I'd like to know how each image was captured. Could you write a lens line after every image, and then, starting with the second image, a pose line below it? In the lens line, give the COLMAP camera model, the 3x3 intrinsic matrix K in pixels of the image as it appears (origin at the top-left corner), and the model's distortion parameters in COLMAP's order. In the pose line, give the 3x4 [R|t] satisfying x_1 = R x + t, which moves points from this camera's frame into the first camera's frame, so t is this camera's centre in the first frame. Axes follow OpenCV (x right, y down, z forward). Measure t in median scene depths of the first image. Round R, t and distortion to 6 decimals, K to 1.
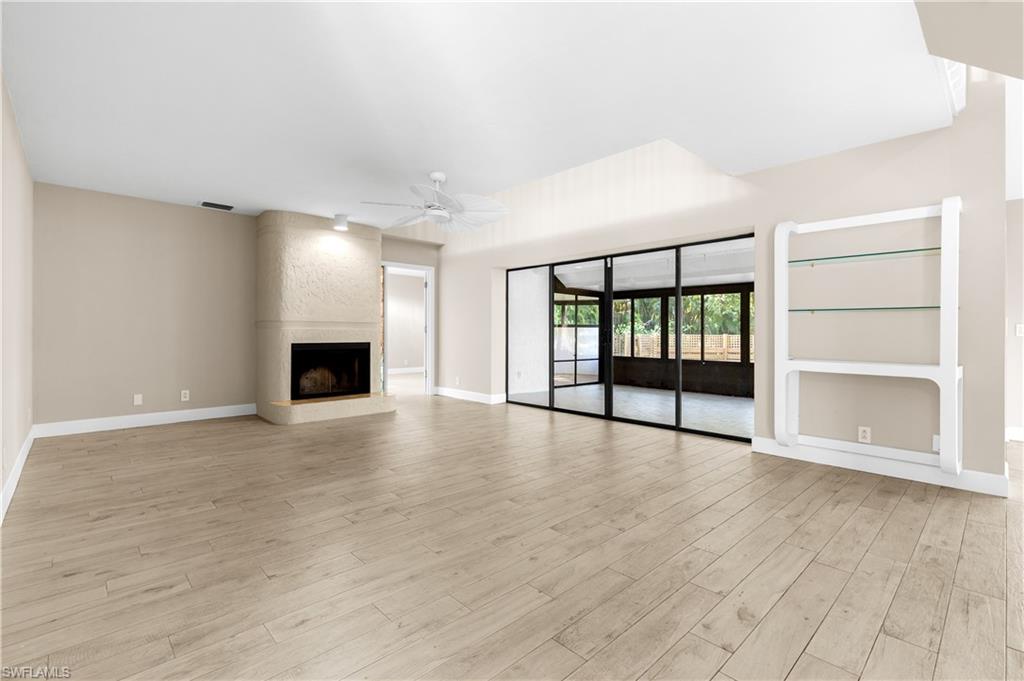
lens RADIAL K [[464.4, 0, 521.7], [0, 464.4, 329.9], [0, 0, 1]] dist [0.003956, -0.000071]
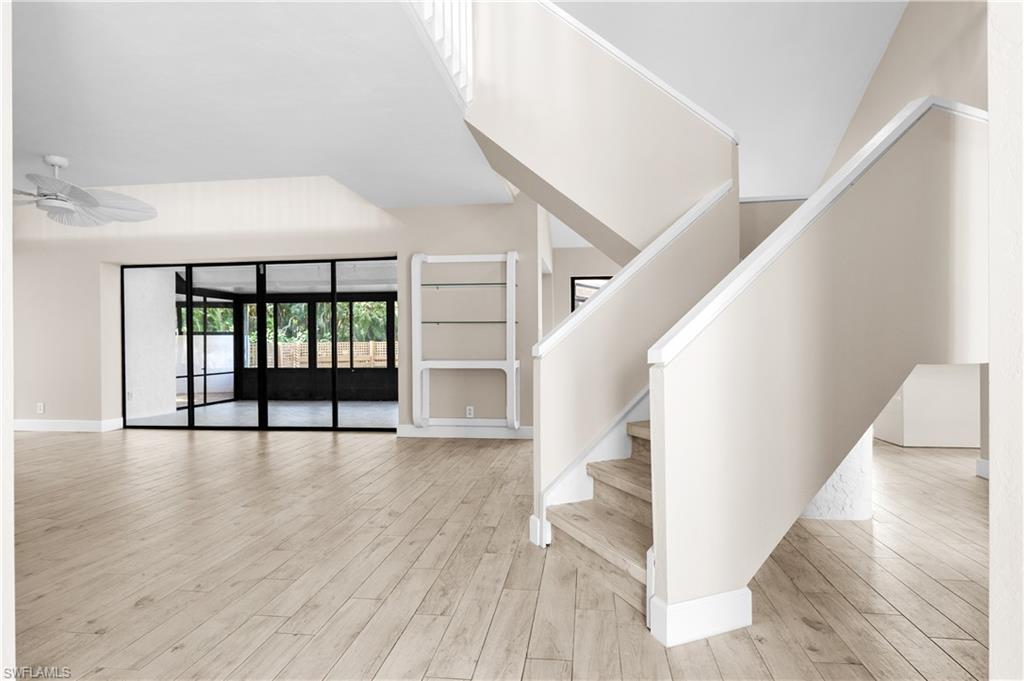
lens RADIAL K [[620.4, 0, 511.7], [0, 620.4, 339.5], [0, 0, 1]] dist [0.001298, 0.003158]
pose [[0.801377, -0.011868, 0.598043, -0.229531], [0.008730, 0.999929, 0.008144, -0.005069], [-0.598097, -0.001306, 0.801423, -0.474611]]
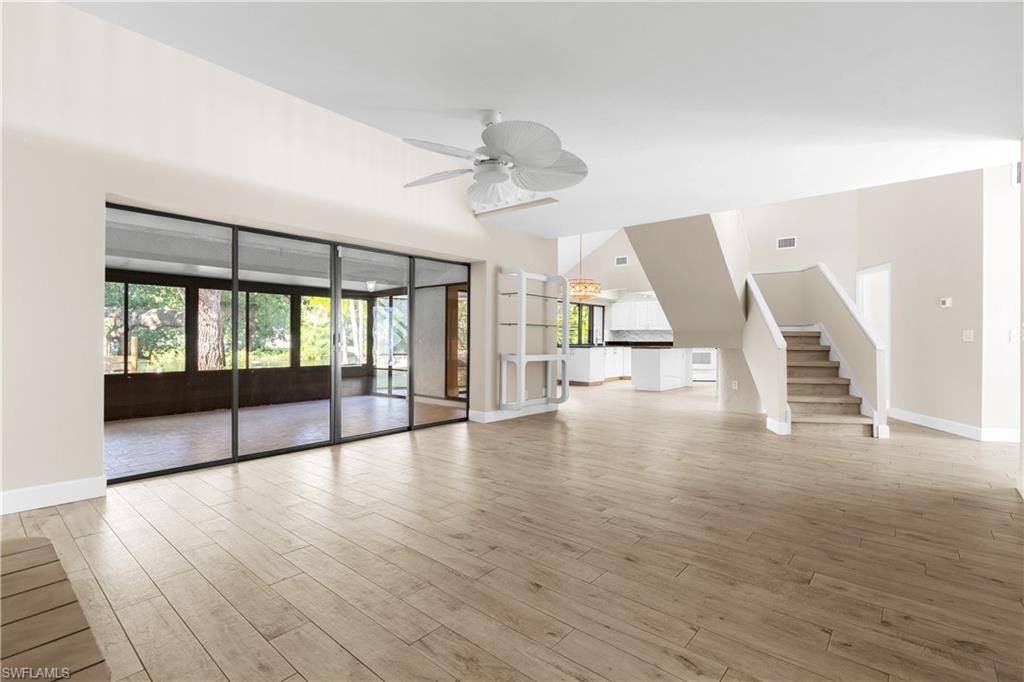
lens RADIAL K [[464.4, 0, 521.9], [0, 464.4, 340.4], [0, 0, 1]] dist [0.003956, -0.000071]
pose [[-0.097788, -0.009644, 0.995161, -0.878136], [-0.013410, 0.999875, 0.008372, -0.000263], [-0.995117, -0.012527, -0.097905, 1.001087]]
